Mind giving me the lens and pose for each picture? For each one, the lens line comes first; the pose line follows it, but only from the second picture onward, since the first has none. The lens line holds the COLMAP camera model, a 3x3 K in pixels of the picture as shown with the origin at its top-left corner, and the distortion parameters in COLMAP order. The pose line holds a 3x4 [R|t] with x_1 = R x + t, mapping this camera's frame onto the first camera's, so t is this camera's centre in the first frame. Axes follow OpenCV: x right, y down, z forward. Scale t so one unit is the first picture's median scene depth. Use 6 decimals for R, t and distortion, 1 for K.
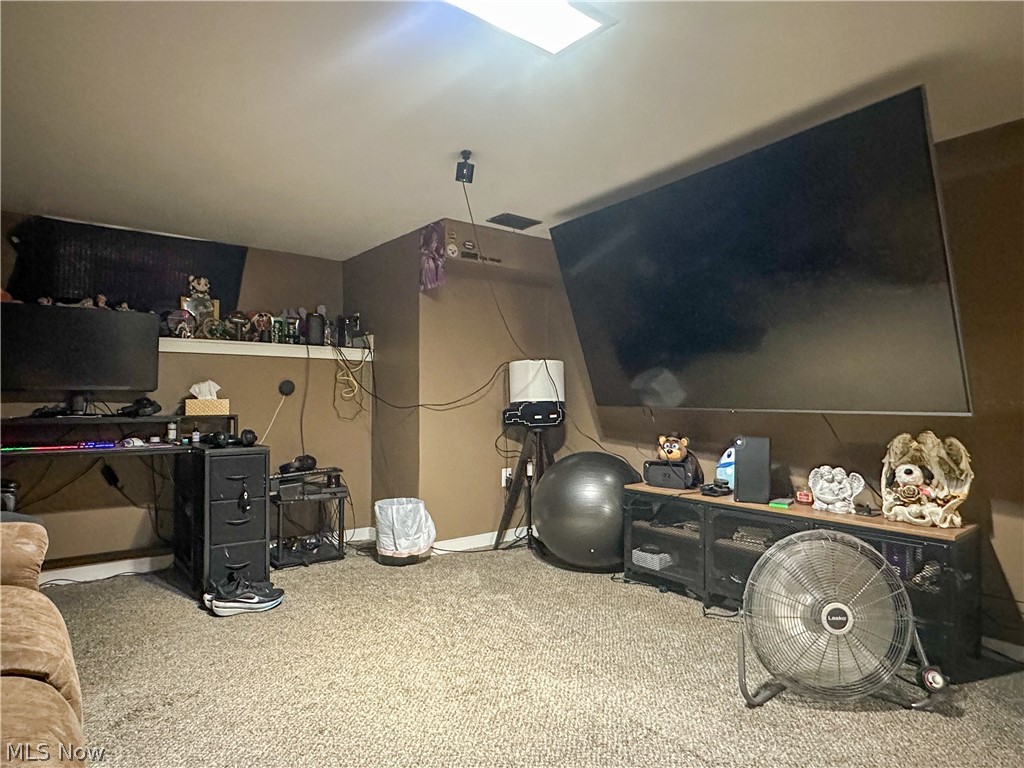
lens RADIAL K [[602.8, 0, 512.7], [0, 602.8, 389.0], [0, 0, 1]] dist [-0.000442, -0.000323]
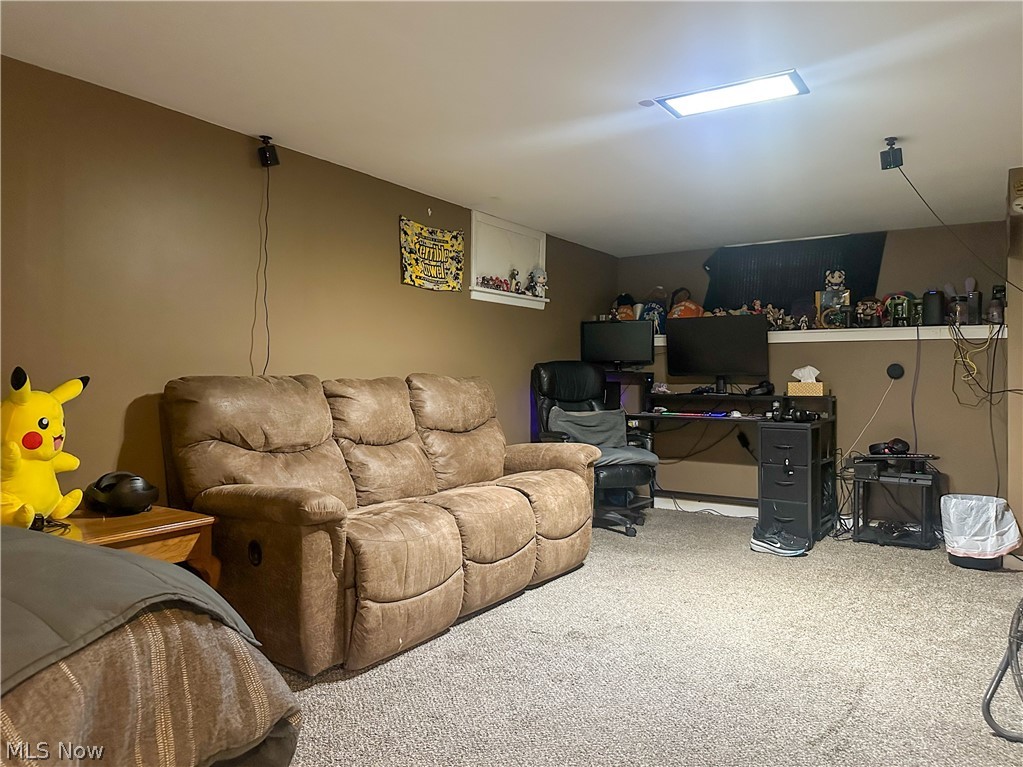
lens RADIAL K [[753.1, 0, 511.5], [0, 753.1, 383.5], [0, 0, 1]] dist [0.002777, 0.001112]
pose [[0.332399, 0.007419, -0.943110, 0.596719], [0.012687, 0.999843, 0.012337, -0.005106], [0.943053, -0.016066, 0.332253, -0.014948]]
